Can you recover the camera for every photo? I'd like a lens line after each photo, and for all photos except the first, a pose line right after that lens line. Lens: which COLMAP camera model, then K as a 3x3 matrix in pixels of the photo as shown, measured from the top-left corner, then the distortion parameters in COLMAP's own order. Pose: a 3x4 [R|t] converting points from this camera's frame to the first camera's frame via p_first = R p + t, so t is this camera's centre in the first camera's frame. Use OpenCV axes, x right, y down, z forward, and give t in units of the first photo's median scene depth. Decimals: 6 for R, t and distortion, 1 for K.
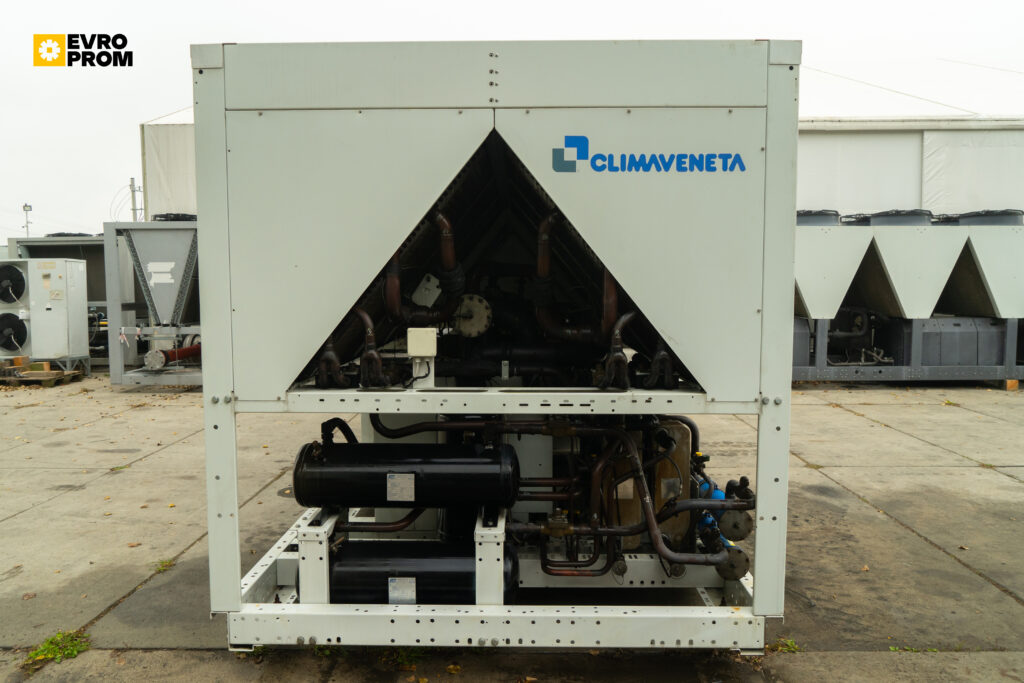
lens RADIAL K [[695.9, 0, 512.0], [0, 695.9, 341.5], [0, 0, 1]] dist [-0.004500, -0.000969]
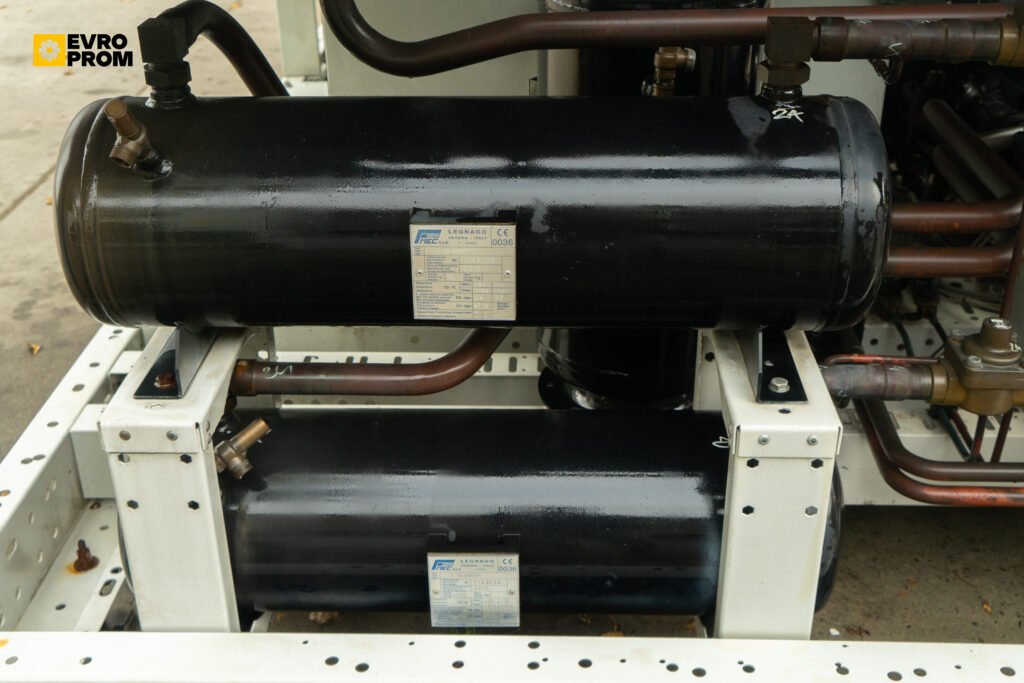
lens RADIAL K [[1192.0, 0, 512.0], [0, 1192.0, 341.5], [0, 0, 1]] dist [0.008954, -0.010806]
pose [[0.999808, -0.001856, -0.019525, -0.128833], [0.009369, 0.919770, 0.392346, 0.054361], [0.017231, -0.392454, 0.919610, 0.556767]]
